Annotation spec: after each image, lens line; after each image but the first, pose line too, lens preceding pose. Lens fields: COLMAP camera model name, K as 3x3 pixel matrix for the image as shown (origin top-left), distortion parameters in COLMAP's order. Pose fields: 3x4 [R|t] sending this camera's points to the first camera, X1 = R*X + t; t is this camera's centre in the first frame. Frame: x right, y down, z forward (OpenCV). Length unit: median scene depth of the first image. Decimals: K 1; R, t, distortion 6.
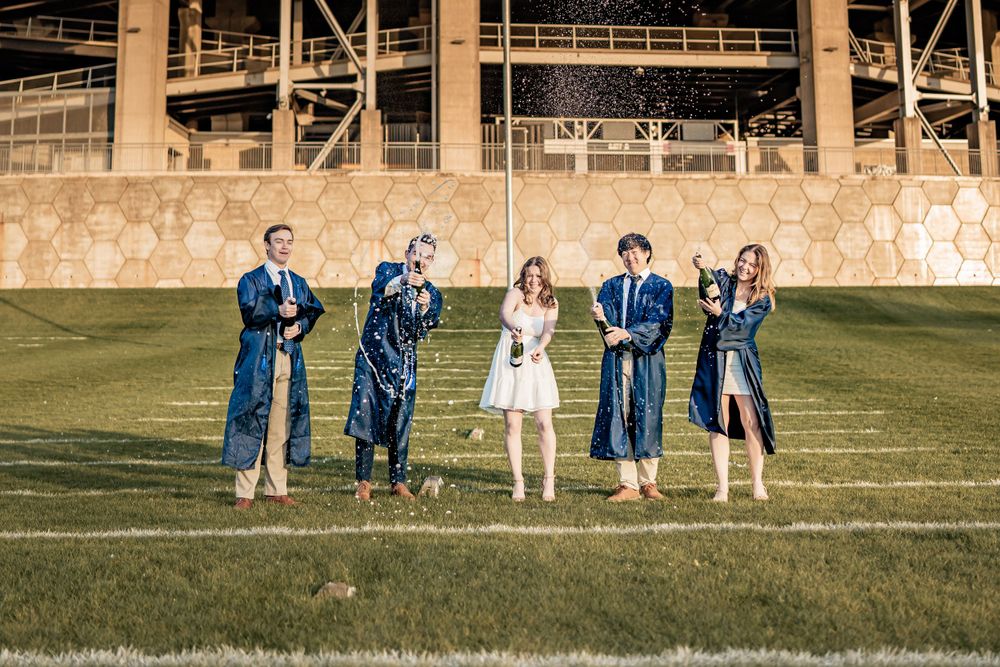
lens RADIAL K [[1007.7, 0, 500.0], [0, 1007.7, 333.5], [0, 0, 1]] dist [-0.004849, 0.021396]
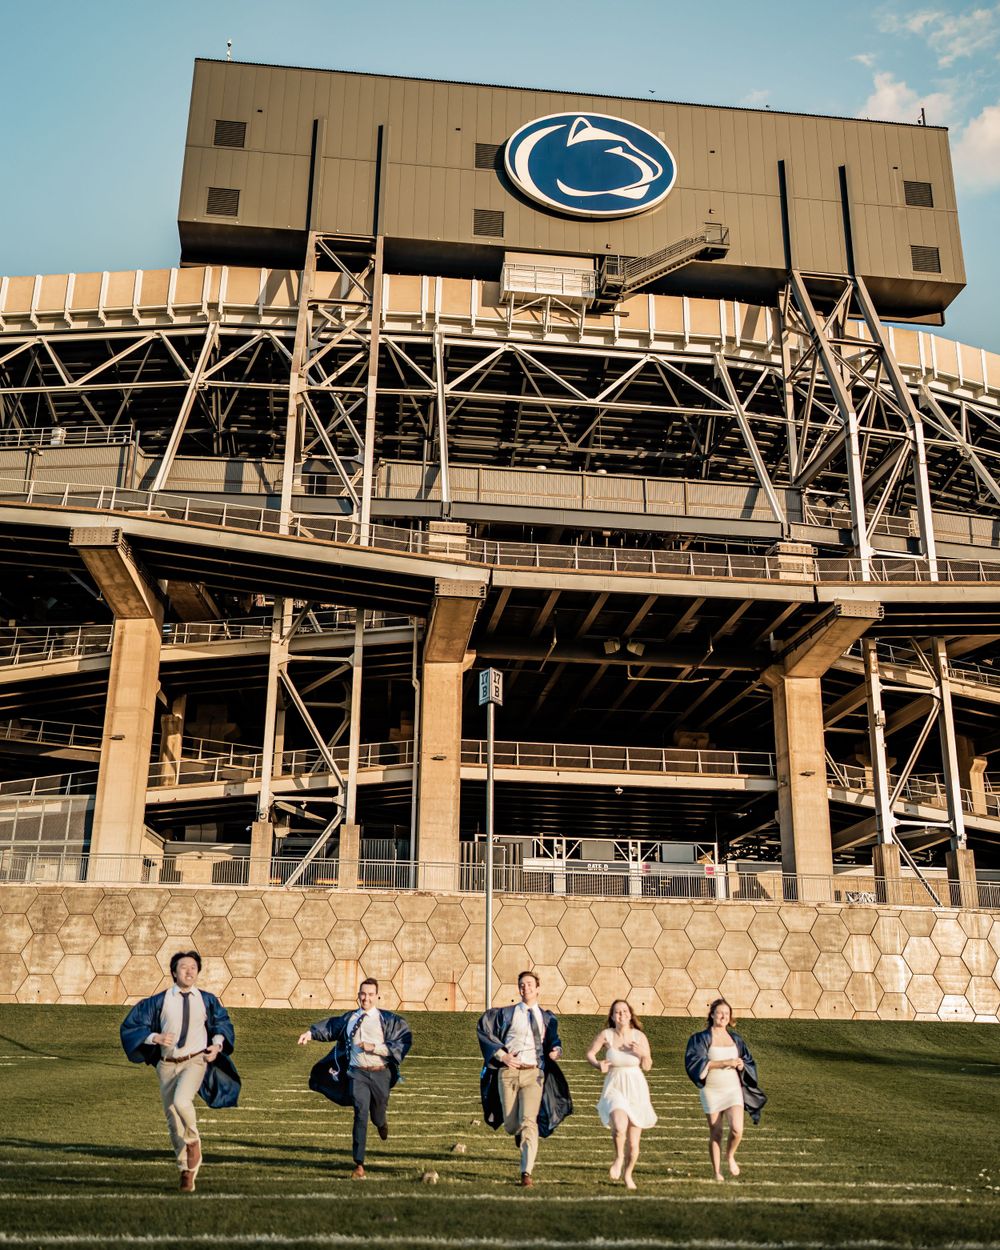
lens RADIAL K [[1403.1, 0, 522.3], [0, 1403.1, 578.0], [0, 0, 1]] dist [-0.030939, 0.116402]
pose [[0.998621, 0.034884, 0.039227, -0.020727], [-0.019576, 0.940830, -0.338314, 0.015185], [-0.048708, 0.337080, 0.940215, -0.397127]]
